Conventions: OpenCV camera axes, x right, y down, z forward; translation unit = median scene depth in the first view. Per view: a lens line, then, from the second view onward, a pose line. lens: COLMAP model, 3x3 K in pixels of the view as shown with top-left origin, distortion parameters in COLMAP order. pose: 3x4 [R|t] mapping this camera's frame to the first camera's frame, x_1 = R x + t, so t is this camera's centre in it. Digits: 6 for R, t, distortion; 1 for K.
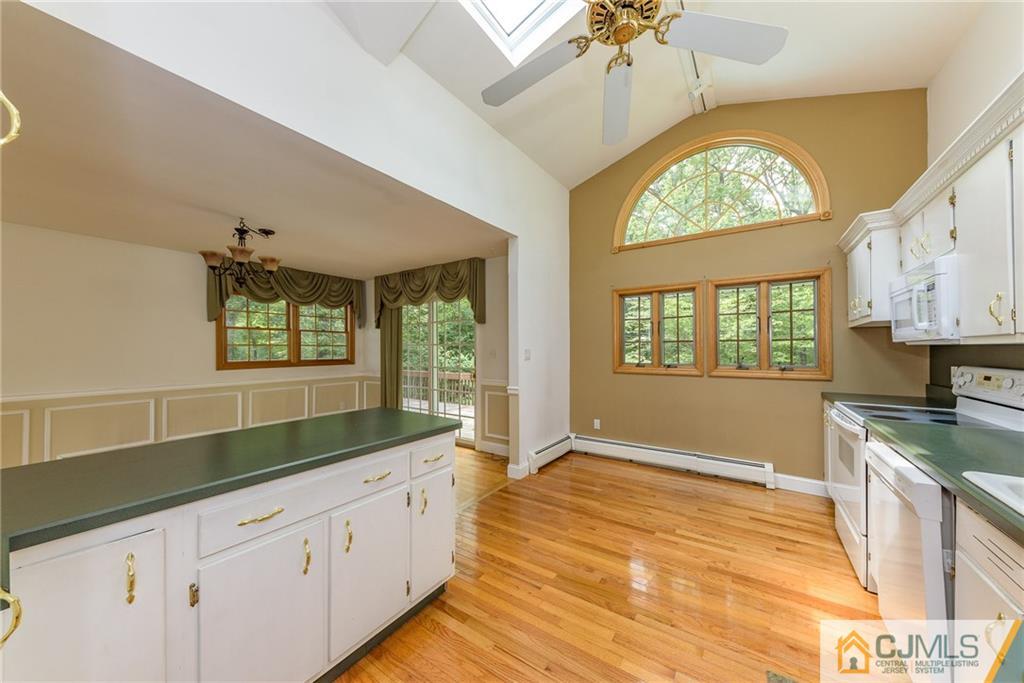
lens RADIAL K [[353.2, 0, 519.8], [0, 353.2, 344.6], [0, 0, 1]] dist [-0.001542, -0.001172]
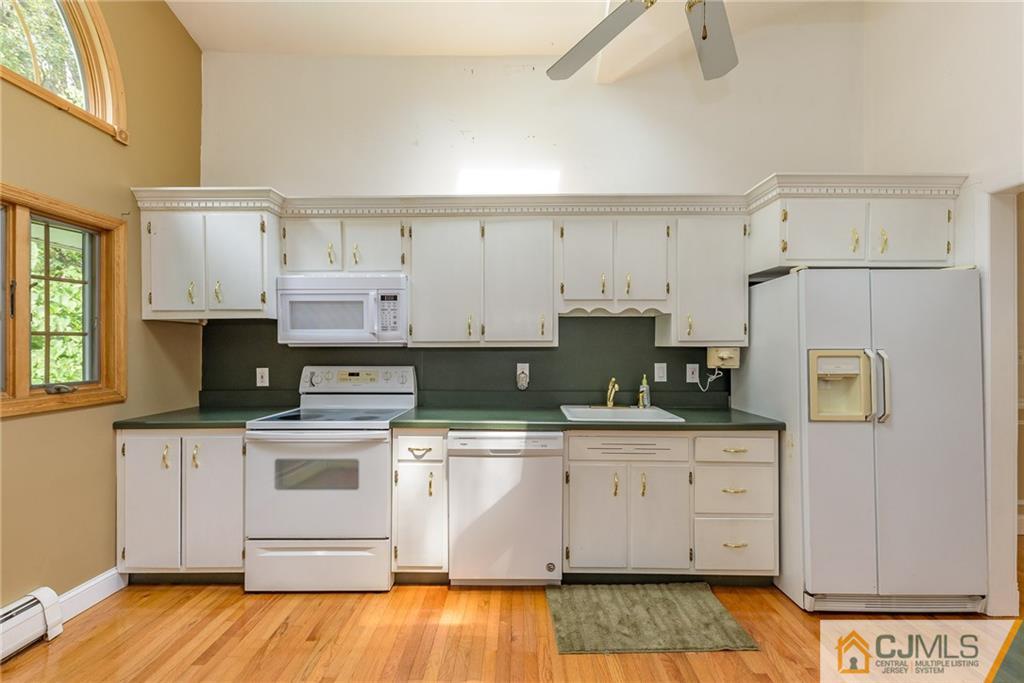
lens RADIAL K [[425.3, 0, 502.4], [0, 425.3, 351.3], [0, 0, 1]] dist [0.004329, -0.003195]
pose [[-0.541276, -0.005326, 0.840828, -0.115207], [-0.009525, 0.999955, 0.000202, 0.005444], [-0.840791, -0.007900, -0.541302, 0.770625]]
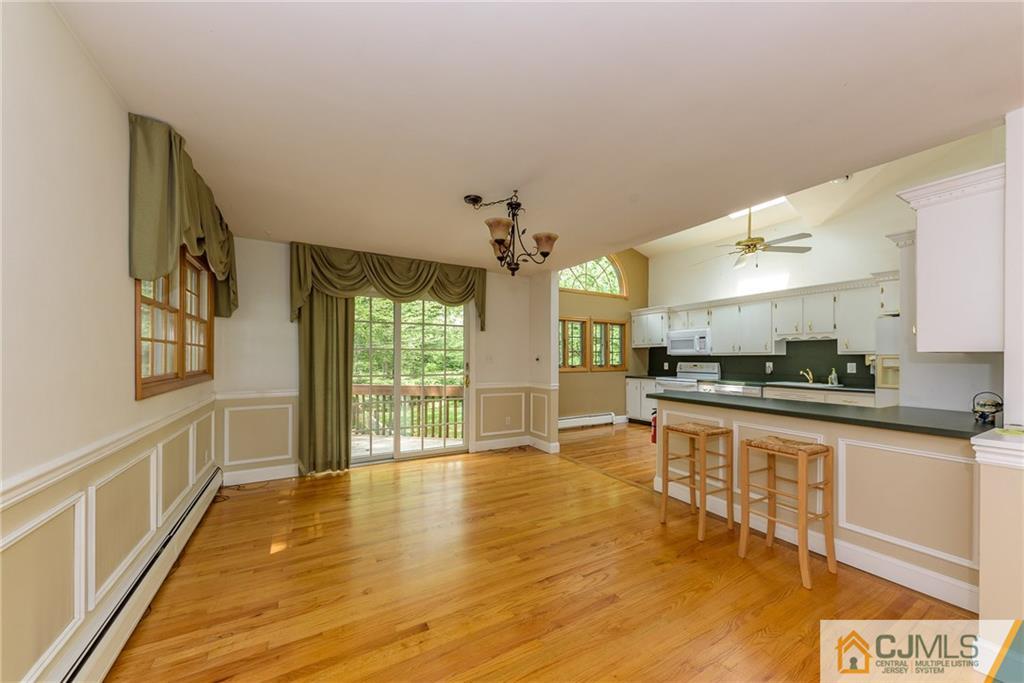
lens RADIAL K [[353.2, 0, 506.7], [0, 353.2, 352.2], [0, 0, 1]] dist [-0.001542, -0.001172]
pose [[0.460121, 0.018363, 0.887666, -1.370569], [-0.014793, 0.999806, -0.013015, 0.021874], [-0.887733, -0.007143, 0.460303, 0.589176]]
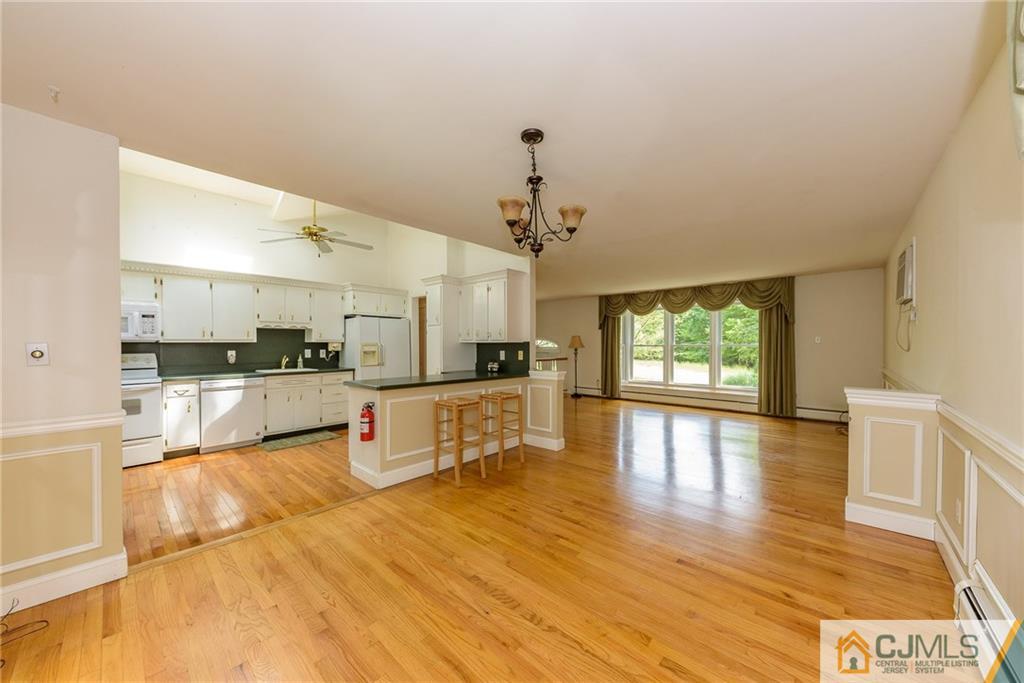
lens RADIAL K [[371.0, 0, 532.7], [0, 371.0, 346.0], [0, 0, 1]] dist [0.003024, -0.000091]
pose [[-0.993630, 0.005295, 0.112566, -0.784540], [0.004731, 0.999975, -0.005274, 0.024219], [-0.112591, -0.004708, -0.993630, 1.617393]]
